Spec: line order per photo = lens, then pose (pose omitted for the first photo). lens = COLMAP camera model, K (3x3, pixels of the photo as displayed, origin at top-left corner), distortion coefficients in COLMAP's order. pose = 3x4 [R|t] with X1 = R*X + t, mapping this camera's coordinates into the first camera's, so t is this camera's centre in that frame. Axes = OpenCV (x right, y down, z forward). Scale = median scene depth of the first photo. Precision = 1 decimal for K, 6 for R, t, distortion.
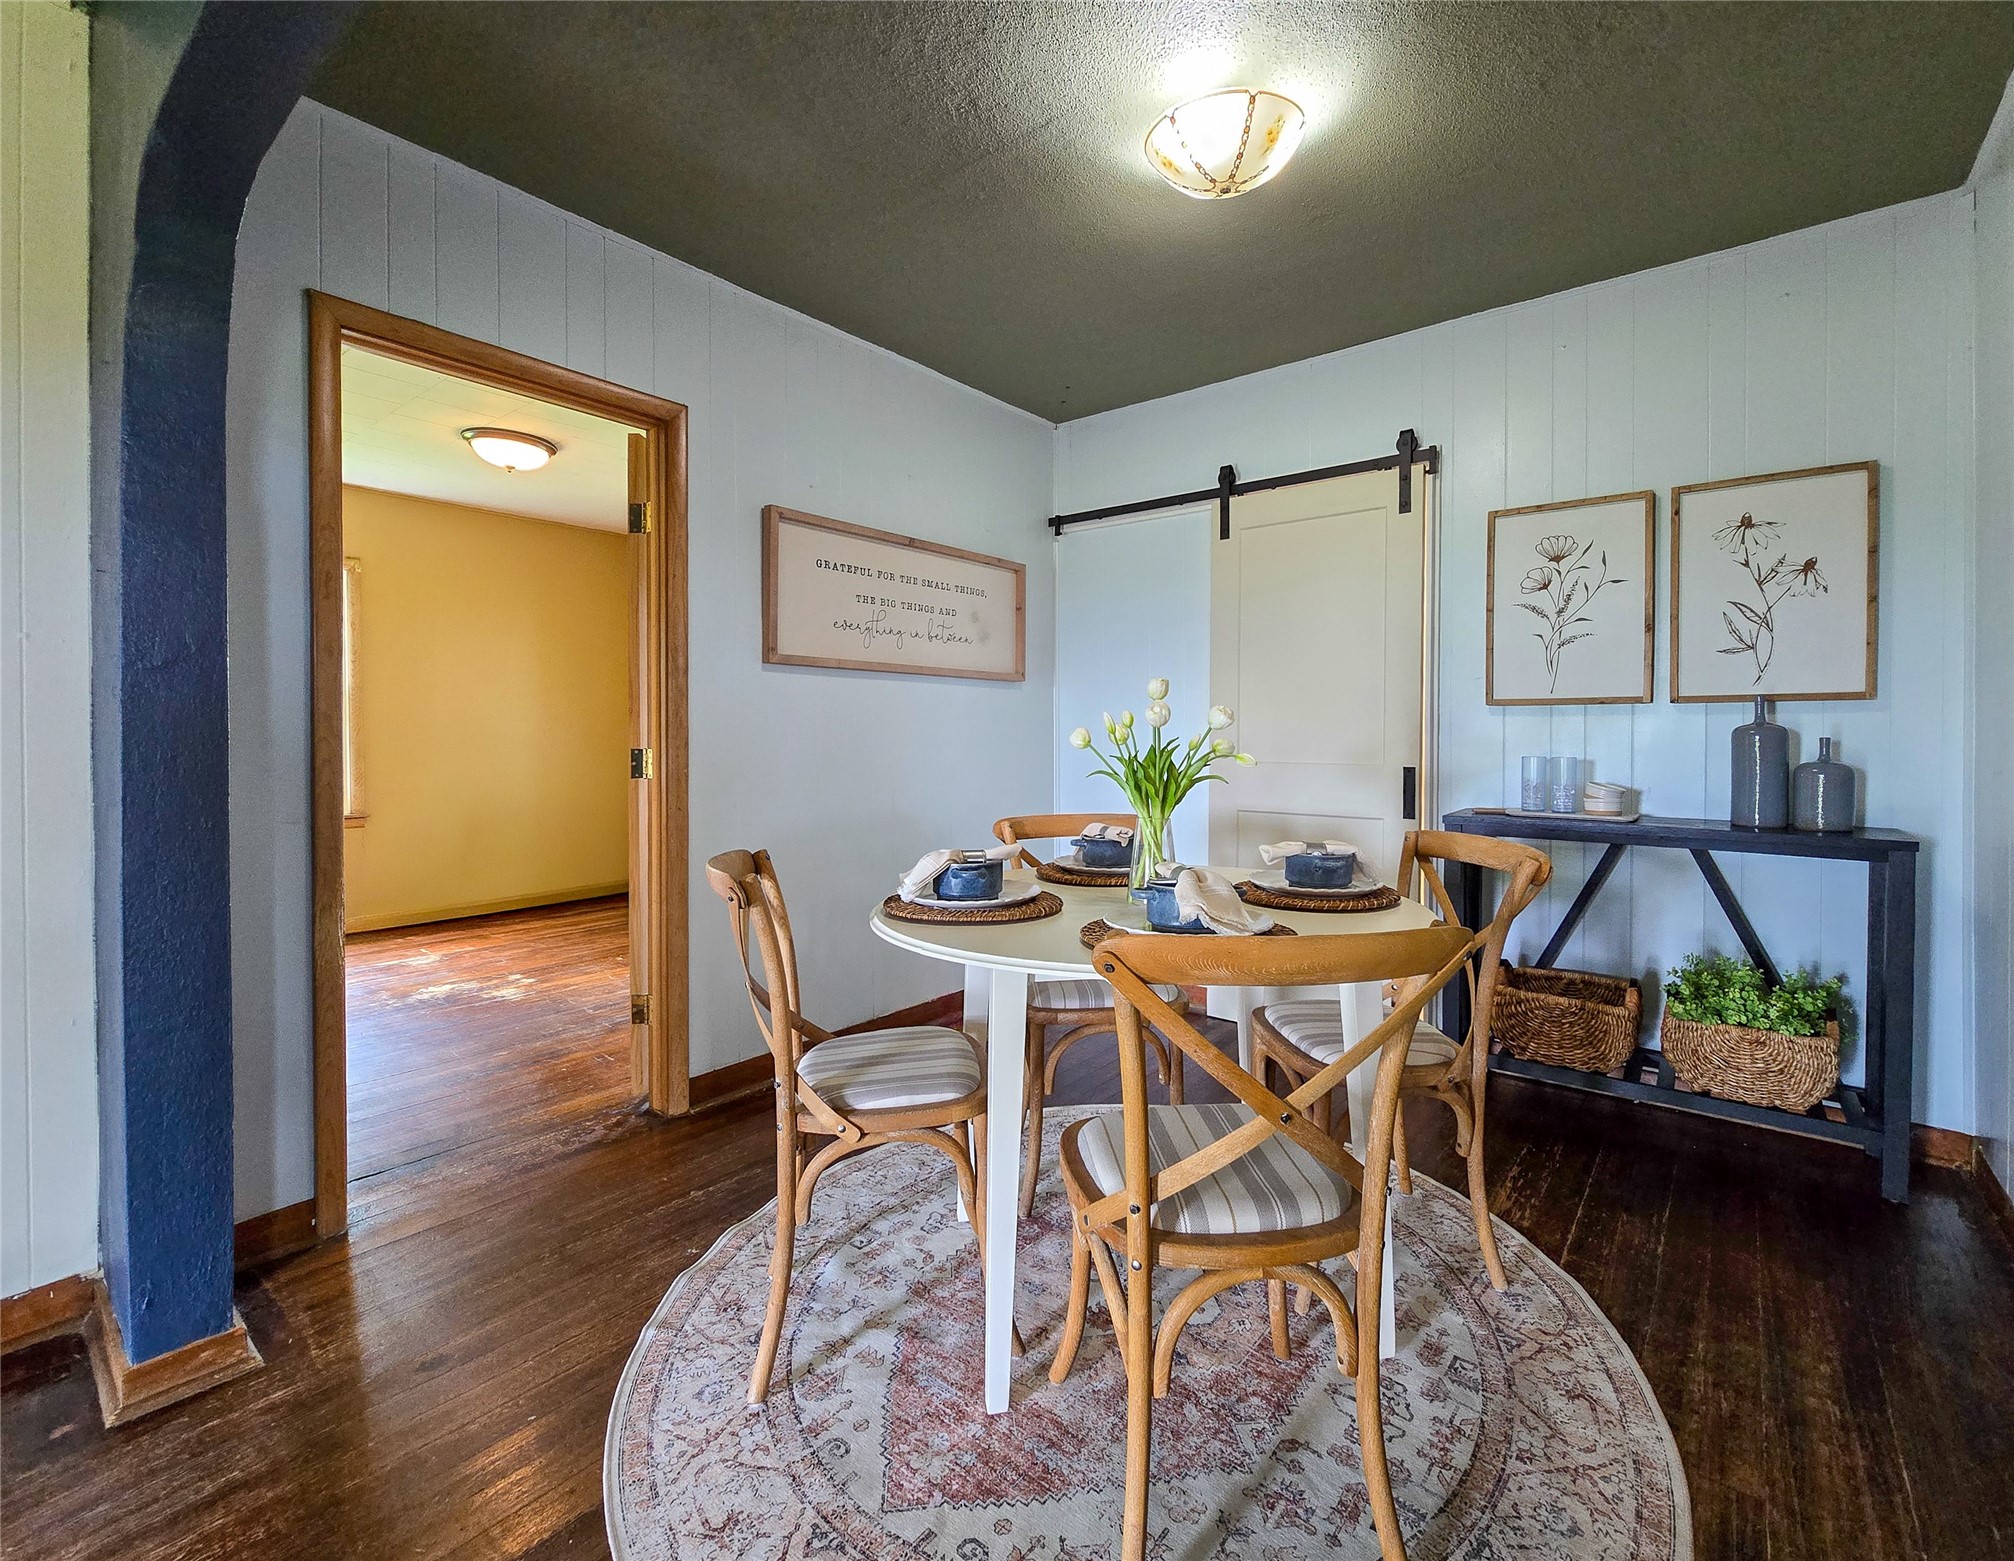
lens RADIAL K [[900.6, 0, 1058.2], [0, 900.6, 742.8], [0, 0, 1]] dist [-0.005161, 0.000585]
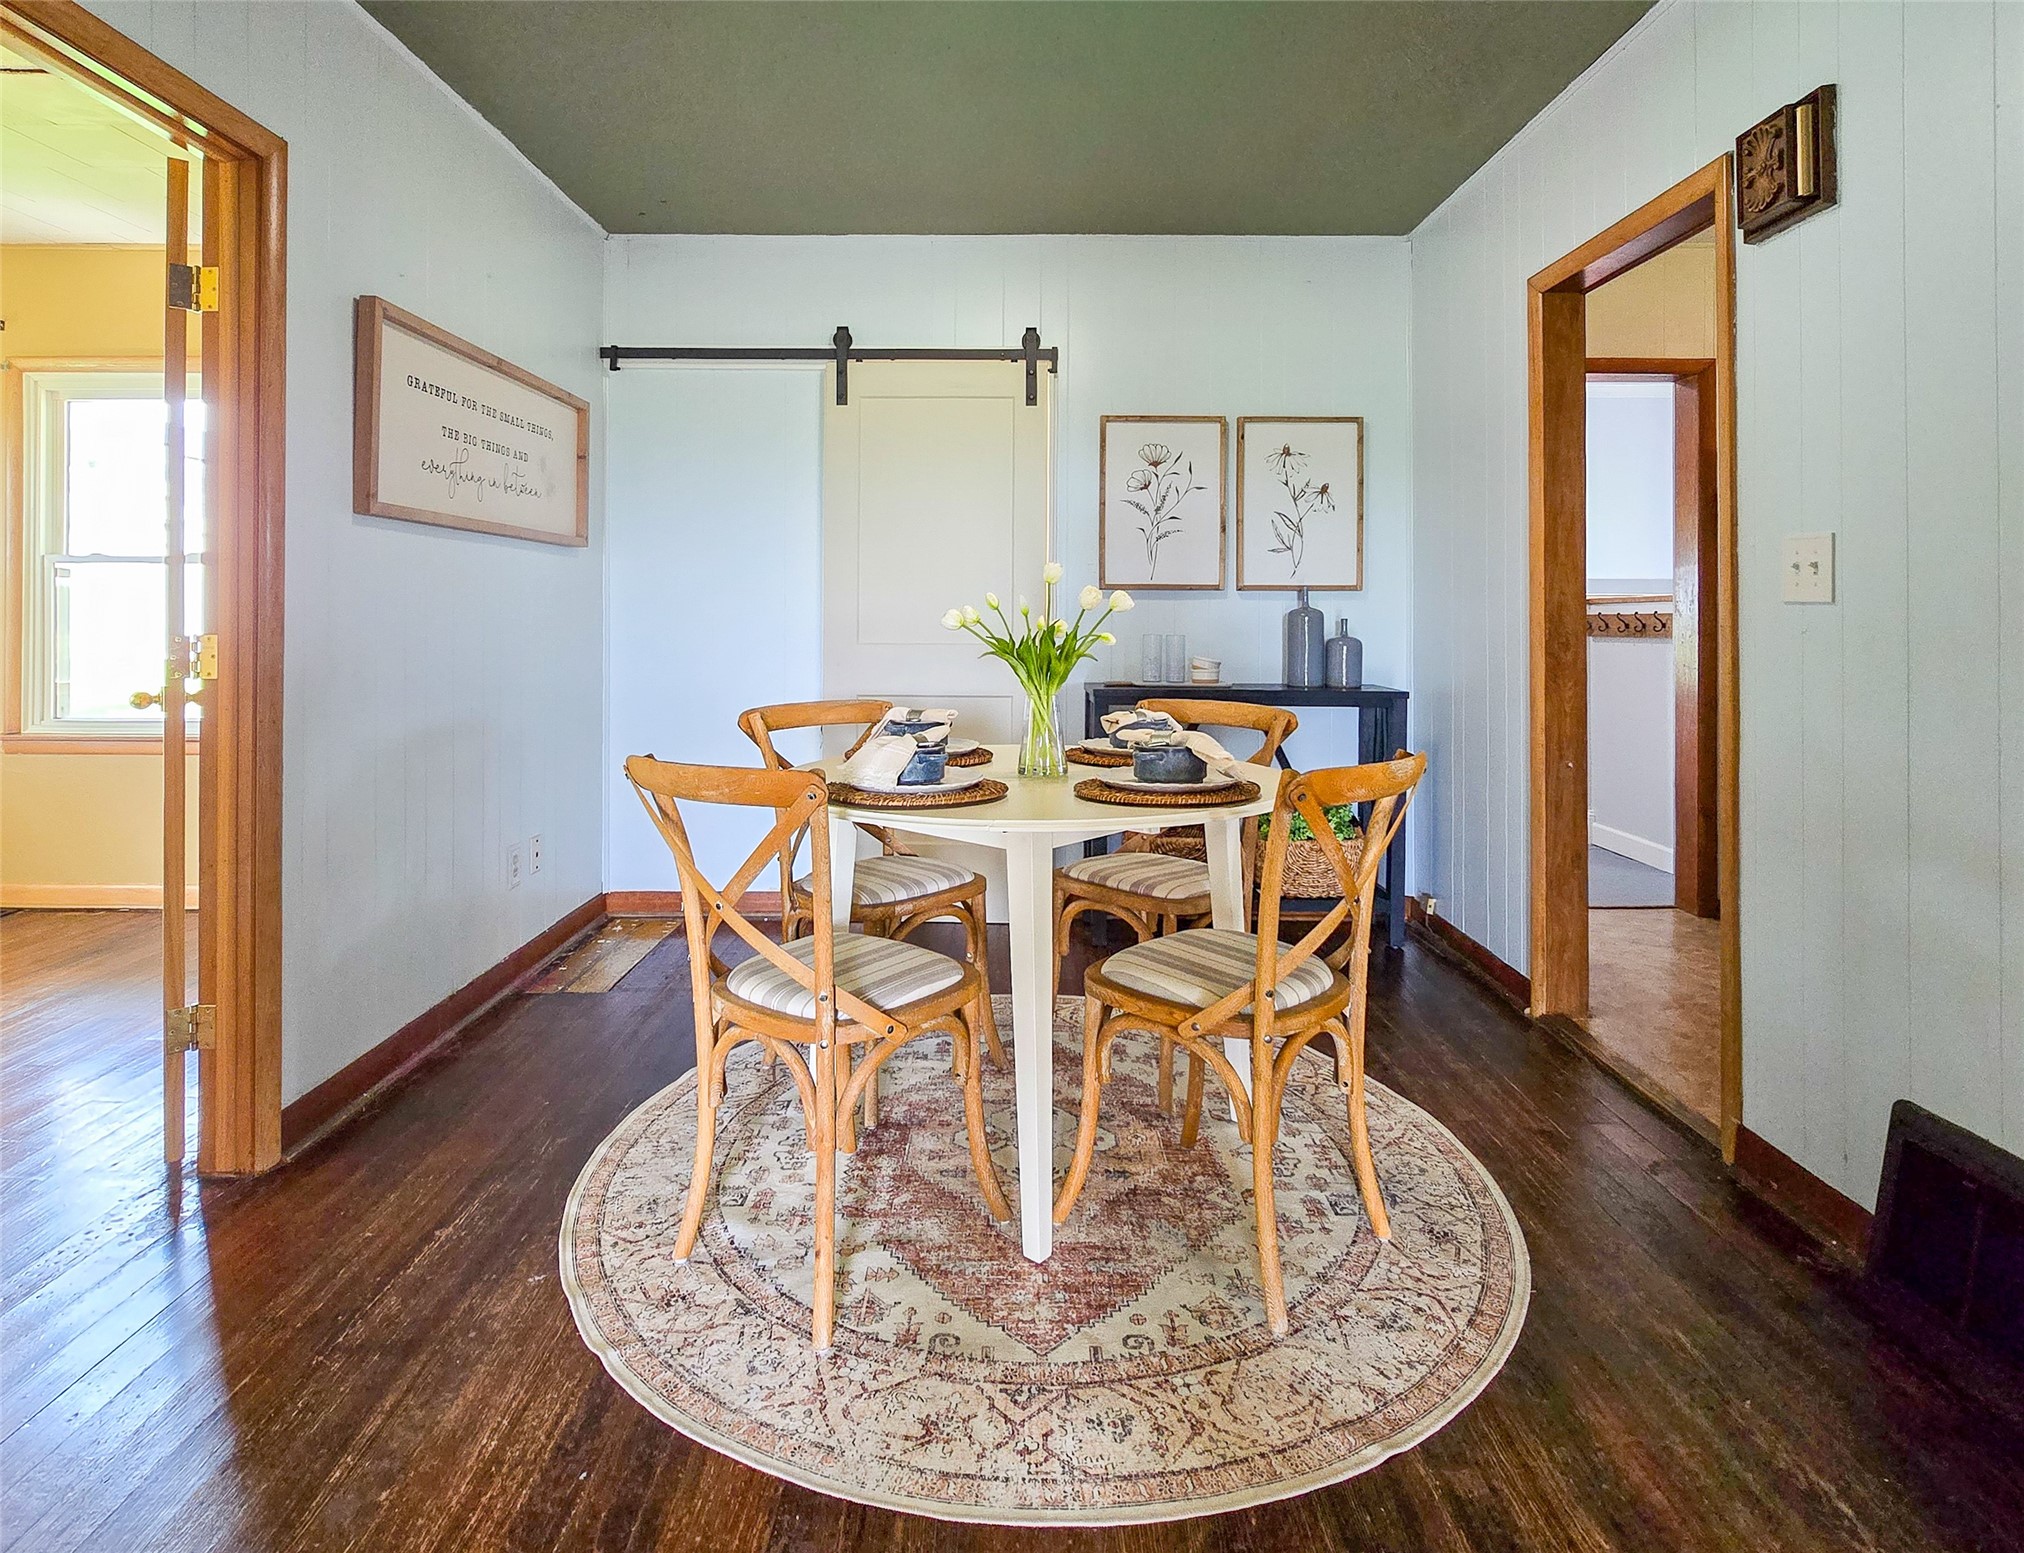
lens RADIAL K [[1089.8, 0, 1001.2], [0, 1089.8, 604.1], [0, 0, 1]] dist [-0.012676, 0.002880]
pose [[0.799478, 0.008470, 0.600635, -0.472381], [0.001291, 0.999874, -0.015818, -0.002242], [-0.600693, 0.013421, 0.799367, 0.000212]]
